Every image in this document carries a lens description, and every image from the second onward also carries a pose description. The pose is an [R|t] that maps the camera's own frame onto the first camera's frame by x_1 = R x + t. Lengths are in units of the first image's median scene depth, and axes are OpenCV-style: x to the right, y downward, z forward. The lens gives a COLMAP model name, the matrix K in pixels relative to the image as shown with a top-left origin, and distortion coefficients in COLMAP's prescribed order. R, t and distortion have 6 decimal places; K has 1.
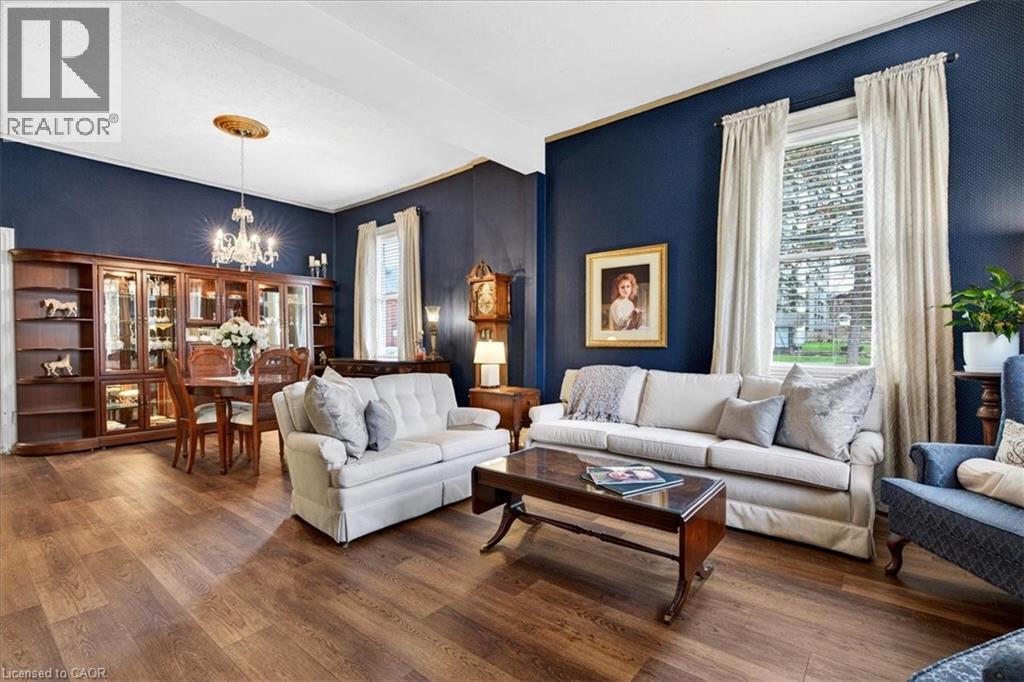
lens RADIAL K [[457.6, 0, 512.9], [0, 457.6, 349.2], [0, 0, 1]] dist [-0.006333, 0.001241]
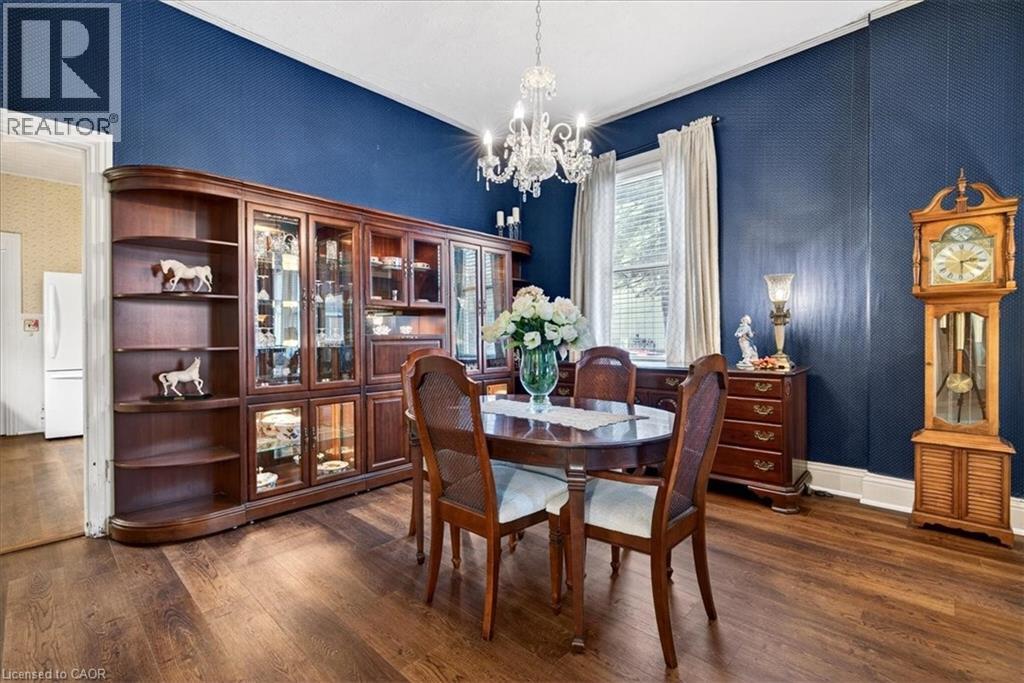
lens RADIAL K [[457.6, 0, 510.2], [0, 457.6, 337.9], [0, 0, 1]] dist [-0.006333, 0.001241]
pose [[0.996676, 0.000082, -0.081469, -0.562251], [-0.001051, 0.999929, -0.011846, -0.007783], [0.081462, 0.011892, 0.996605, 0.482827]]
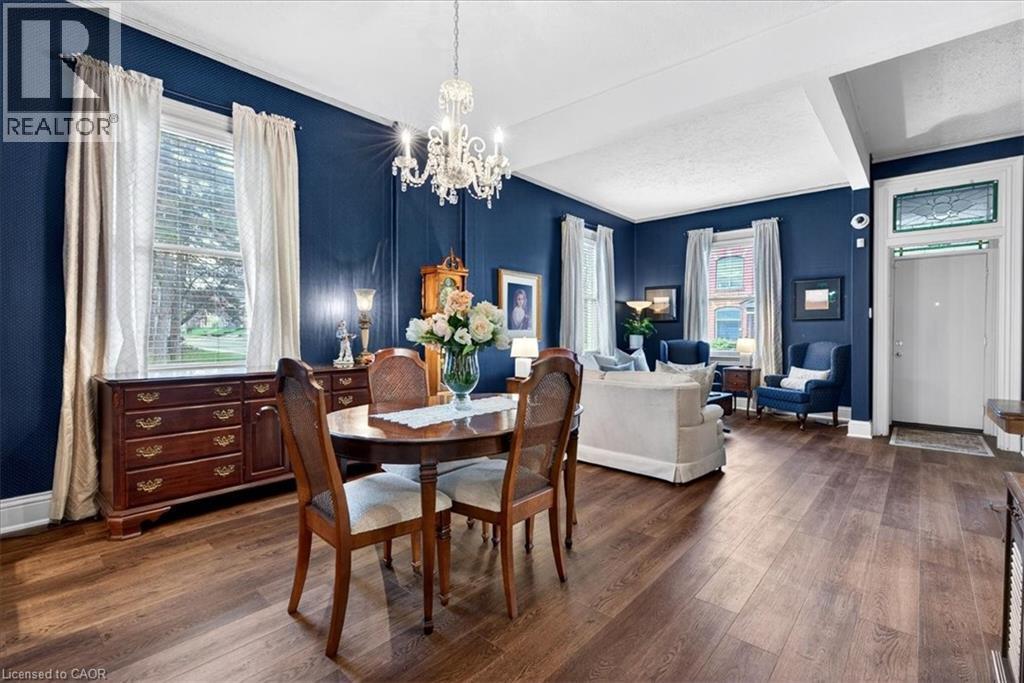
lens RADIAL K [[457.6, 0, 511.1], [0, 457.6, 342.4], [0, 0, 1]] dist [-0.006333, 0.001241]
pose [[0.059245, -0.009077, 0.998202, -1.067799], [0.014945, 0.999855, 0.008205, -0.013232], [-0.998132, 0.014432, 0.059372, 0.871592]]
